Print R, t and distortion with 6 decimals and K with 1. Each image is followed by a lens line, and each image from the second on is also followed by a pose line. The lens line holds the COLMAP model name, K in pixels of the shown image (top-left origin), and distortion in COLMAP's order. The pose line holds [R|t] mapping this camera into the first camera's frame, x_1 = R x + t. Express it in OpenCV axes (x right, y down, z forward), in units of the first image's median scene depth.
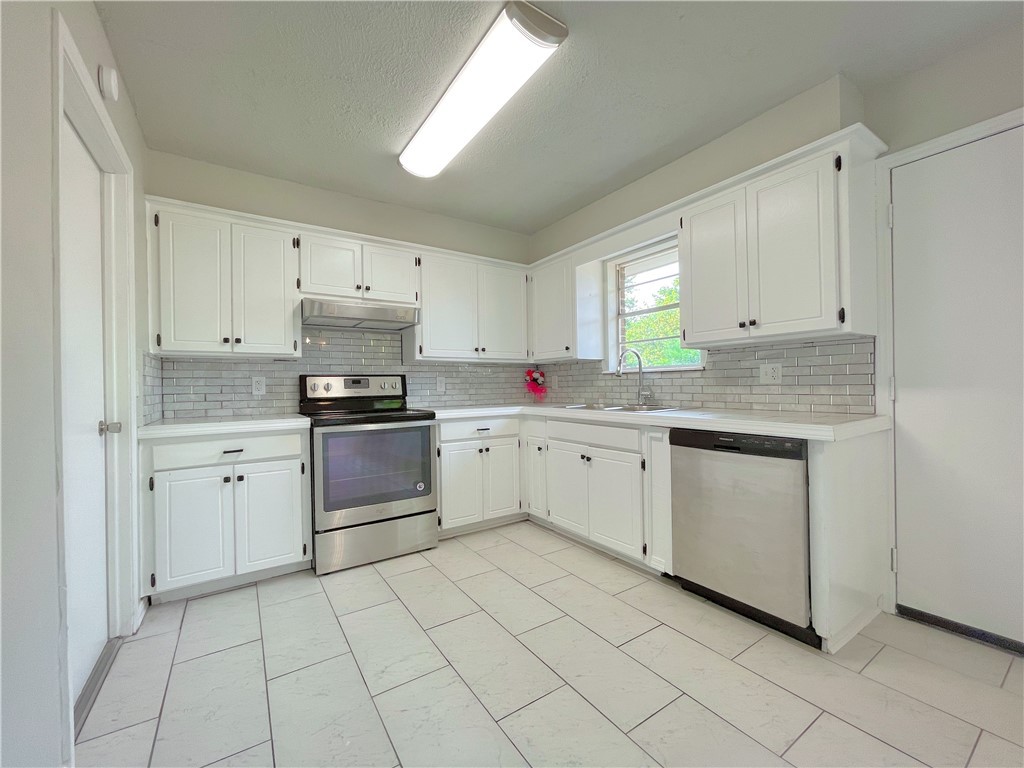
lens RADIAL K [[416.1, 0, 517.2], [0, 416.1, 385.1], [0, 0, 1]] dist [-0.003898, 0.001850]
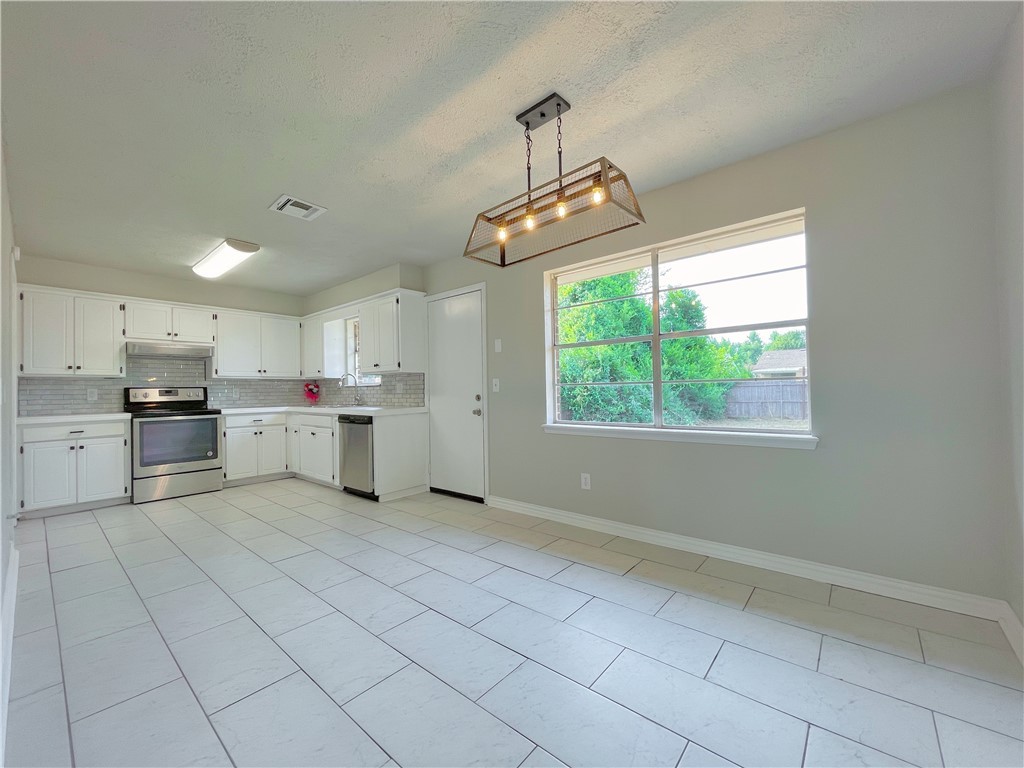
lens RADIAL K [[416.1, 0, 516.6], [0, 416.1, 385.6], [0, 0, 1]] dist [-0.003898, 0.001850]
pose [[0.964341, 0.002800, 0.264649, 0.574921], [0.000952, 0.999901, -0.014048, -0.010031], [-0.264662, 0.013799, 0.964242, -1.059865]]
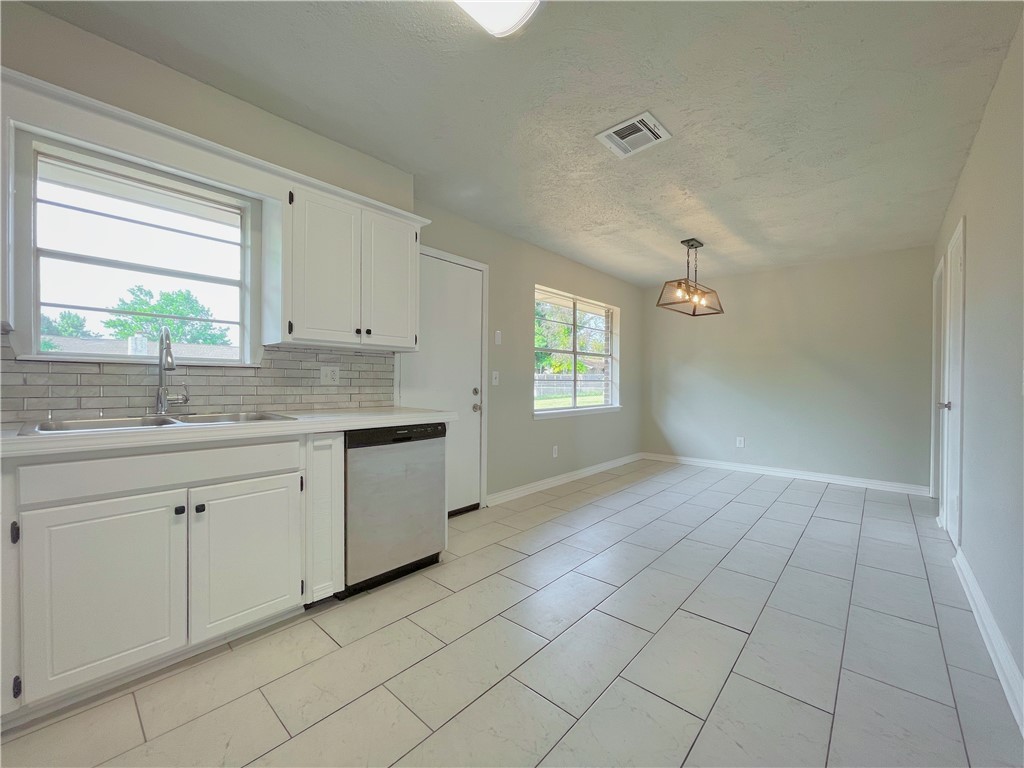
lens RADIAL K [[416.1, 0, 495.7], [0, 416.1, 386.8], [0, 0, 1]] dist [-0.003898, 0.001850]
pose [[-0.226001, 0.007770, 0.974096, -0.523815], [-0.001609, 0.999964, -0.008350, 0.009846], [-0.974126, -0.003454, -0.225981, 0.755839]]
